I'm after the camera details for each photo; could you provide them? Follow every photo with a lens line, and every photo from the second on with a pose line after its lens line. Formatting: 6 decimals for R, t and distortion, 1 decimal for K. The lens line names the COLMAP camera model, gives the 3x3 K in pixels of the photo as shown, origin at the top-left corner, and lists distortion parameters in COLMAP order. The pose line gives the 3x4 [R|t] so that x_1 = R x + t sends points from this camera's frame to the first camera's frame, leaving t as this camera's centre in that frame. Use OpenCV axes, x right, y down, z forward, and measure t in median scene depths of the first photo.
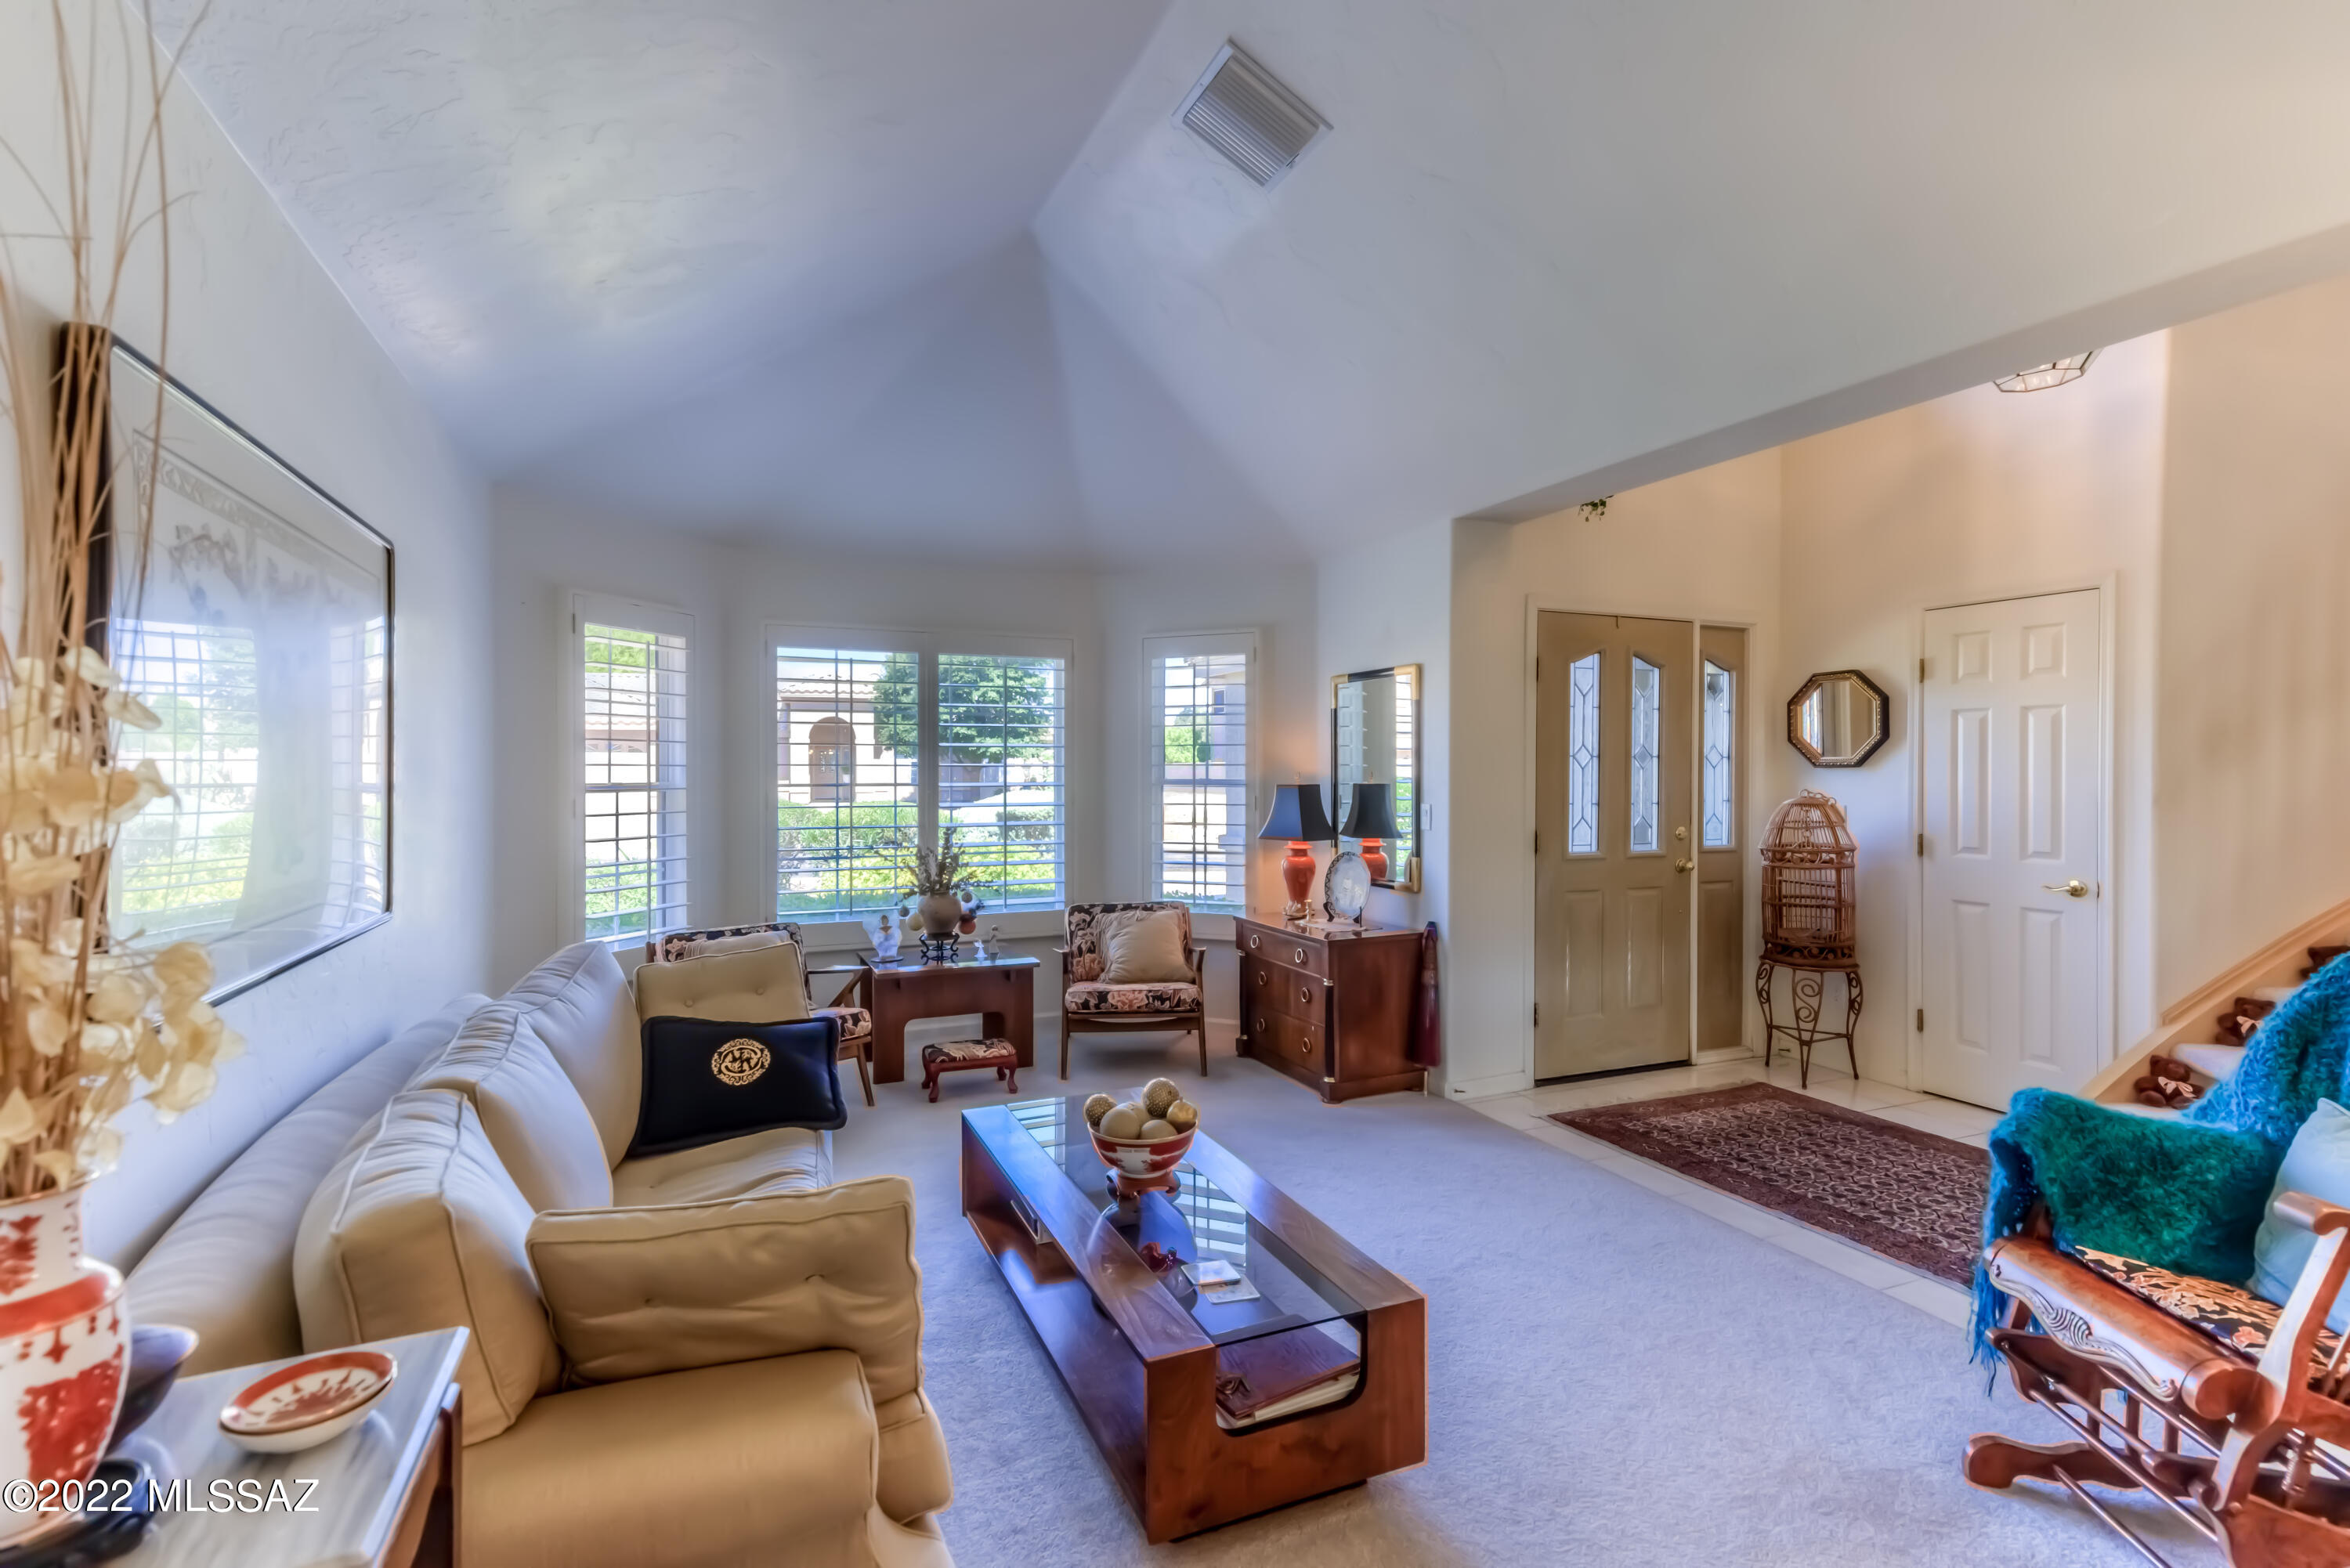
lens RADIAL K [[1096.7, 0, 1187.9], [0, 1096.7, 765.8], [0, 0, 1]] dist [0.024470, 0.002284]
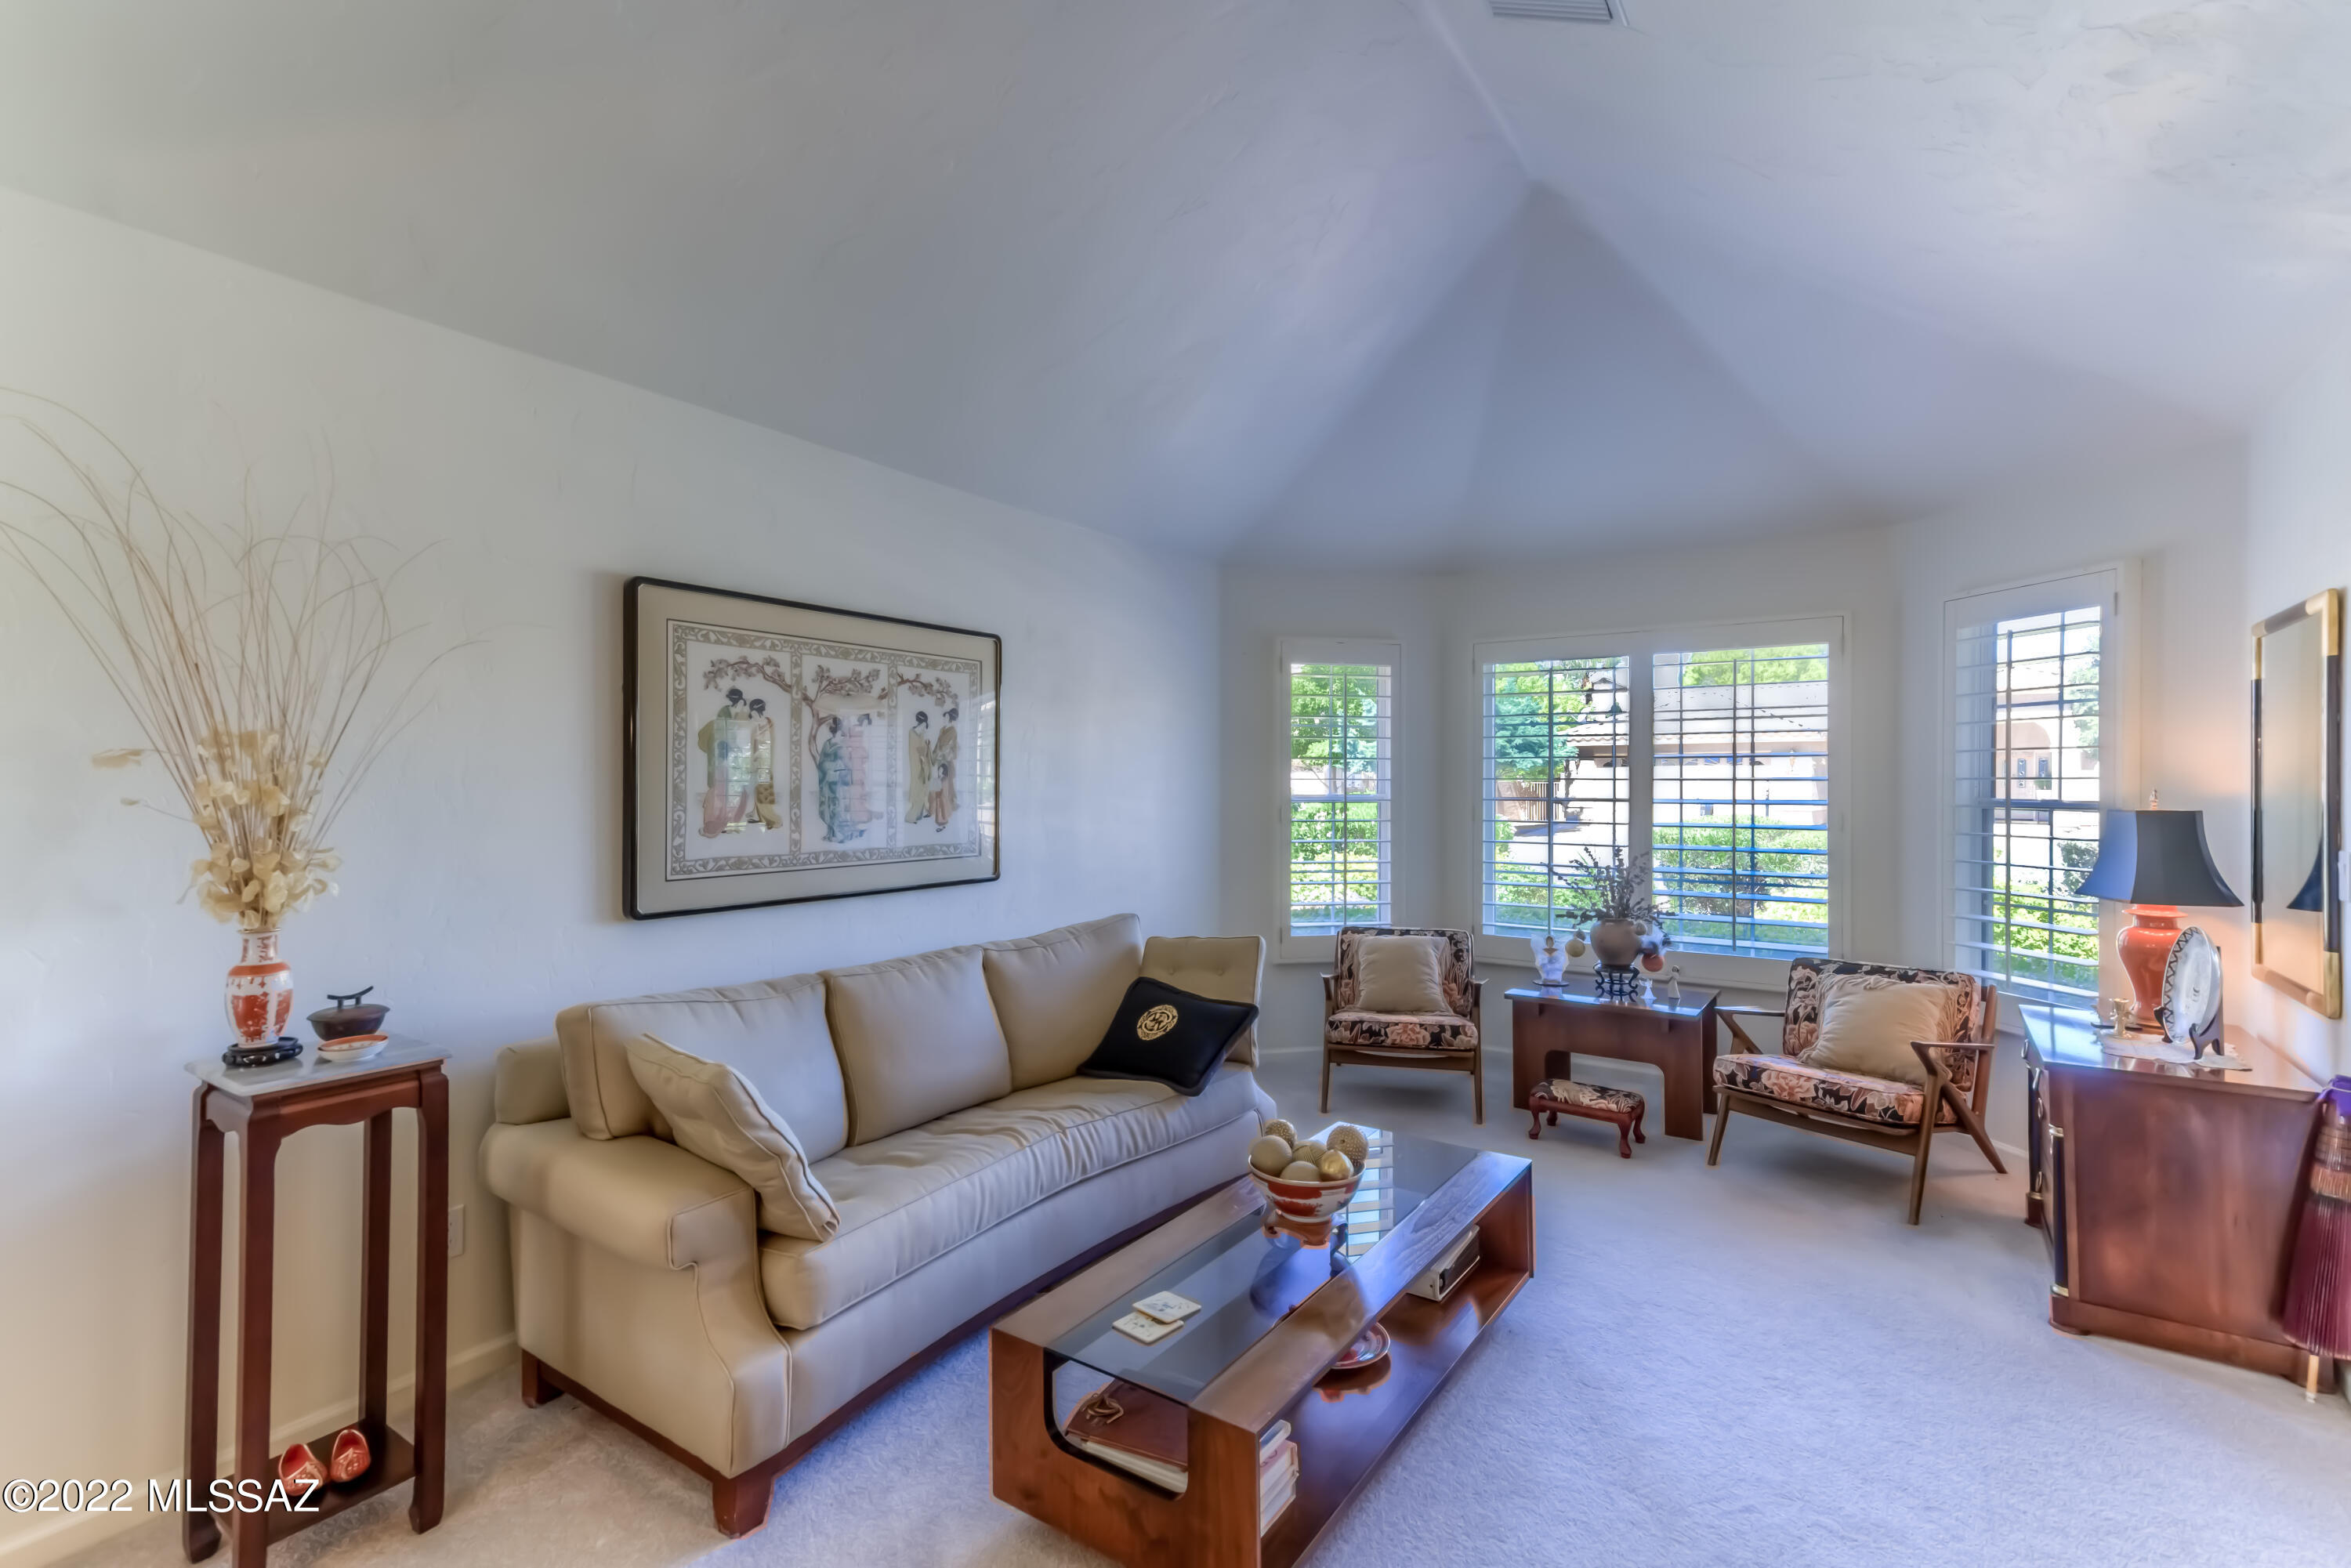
lens RADIAL K [[1097.2, 0, 1152.4], [0, 1097.2, 761.8], [0, 0, 1]] dist [0.024470, 0.002284]
pose [[0.513430, -0.014191, -0.858014, 0.382141], [-0.001566, 0.999846, -0.017474, 0.002331], [0.858130, 0.010315, 0.513329, 0.222367]]
